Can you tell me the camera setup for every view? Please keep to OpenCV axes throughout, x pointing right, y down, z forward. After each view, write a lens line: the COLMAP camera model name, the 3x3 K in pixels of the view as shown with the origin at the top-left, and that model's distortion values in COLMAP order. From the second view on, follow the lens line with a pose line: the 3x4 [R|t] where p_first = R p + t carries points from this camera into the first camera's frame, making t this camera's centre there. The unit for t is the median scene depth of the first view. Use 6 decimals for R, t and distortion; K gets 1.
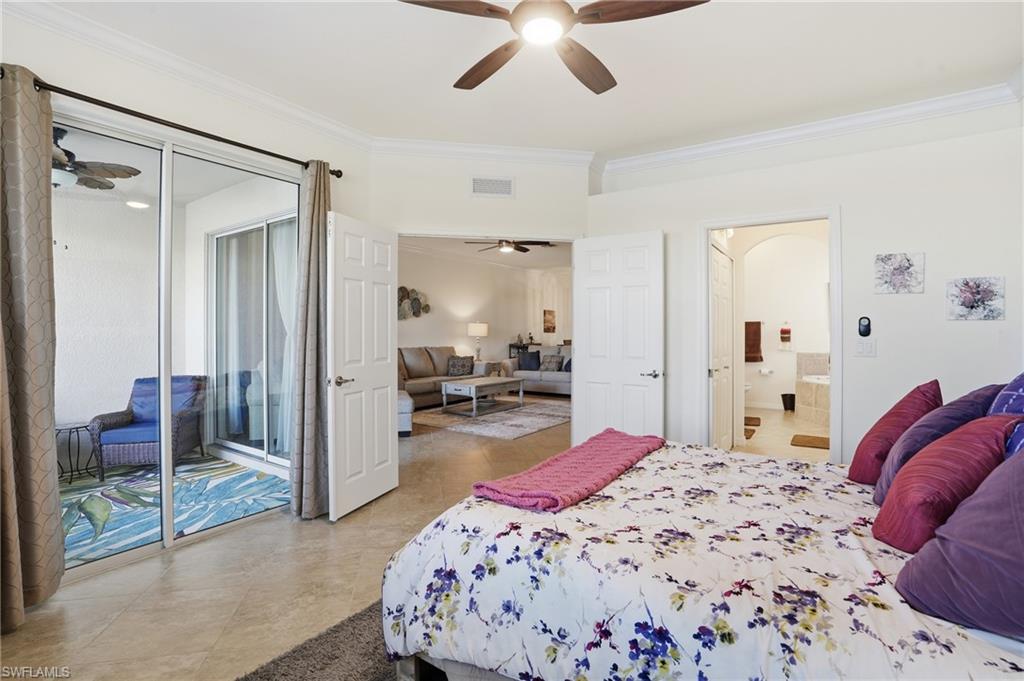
lens RADIAL K [[484.1, 0, 518.7], [0, 484.1, 332.7], [0, 0, 1]] dist [-0.026649, 0.005042]
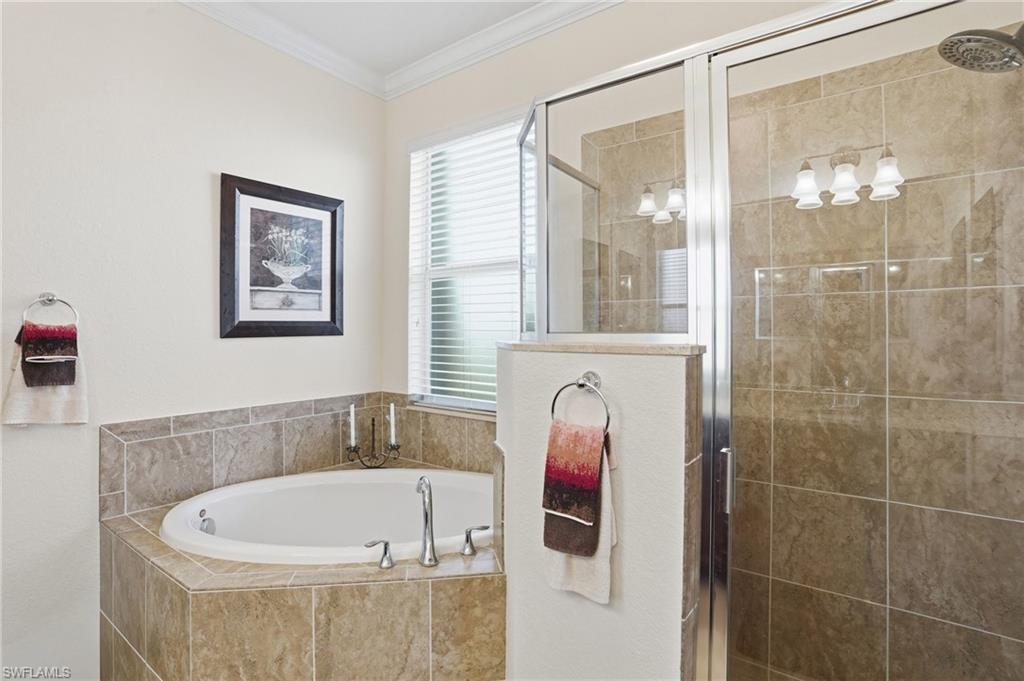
lens RADIAL K [[484.1, 0, 511.0], [0, 484.1, 333.2], [0, 0, 1]] dist [-0.026649, 0.005042]
pose [[0.049016, -0.003079, 0.998793, 0.348580], [0.006345, 0.999976, 0.002771, -0.004346], [-0.998778, 0.006201, 0.049034, 0.776559]]
